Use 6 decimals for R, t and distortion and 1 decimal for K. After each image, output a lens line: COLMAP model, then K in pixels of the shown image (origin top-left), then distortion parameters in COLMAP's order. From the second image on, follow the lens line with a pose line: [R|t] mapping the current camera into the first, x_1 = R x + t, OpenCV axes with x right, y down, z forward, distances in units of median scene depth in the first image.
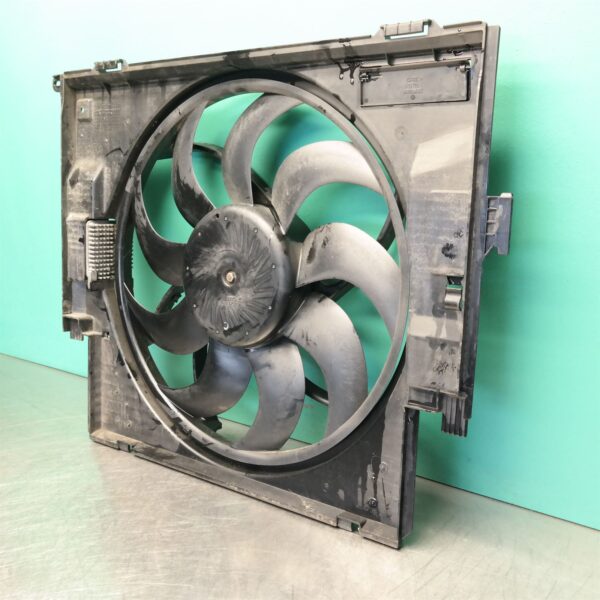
lens RADIAL K [[721.9, 0, 300.0], [0, 721.9, 300.0], [0, 0, 1]] dist [0.009345, -0.003660]
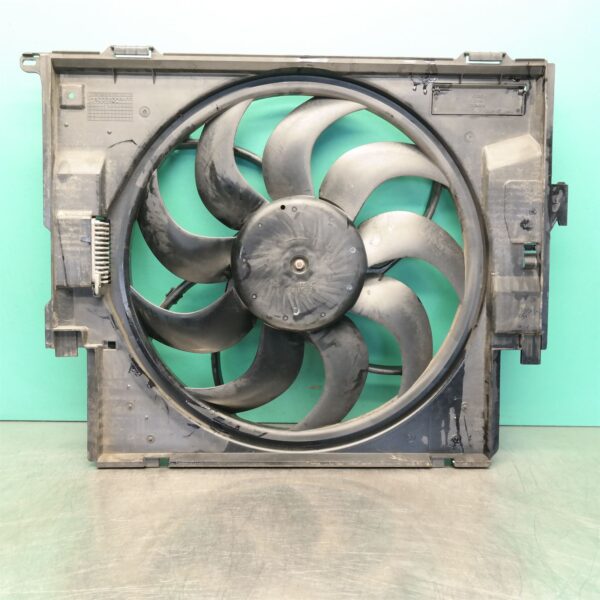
lens RADIAL K [[721.9, 0, 300.0], [0, 721.9, 300.0], [0, 0, 1]] dist [0.009345, -0.003660]
pose [[0.783083, -0.066303, 0.618373, -0.800558], [0.105571, 0.994042, -0.027108, 0.052056], [-0.612891, 0.086510, 0.785417, 0.181040]]
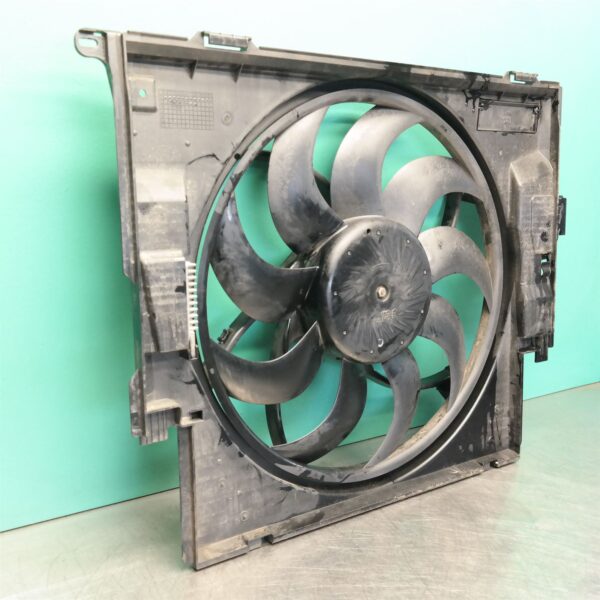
lens RADIAL K [[721.9, 0, 300.0], [0, 721.9, 300.0], [0, 0, 1]] dist [0.009345, -0.003660]
pose [[0.312957, -0.175614, 0.933390, -1.107684], [0.158265, 0.978659, 0.131066, -0.176826], [-0.936488, 0.106705, 0.334072, 0.824888]]
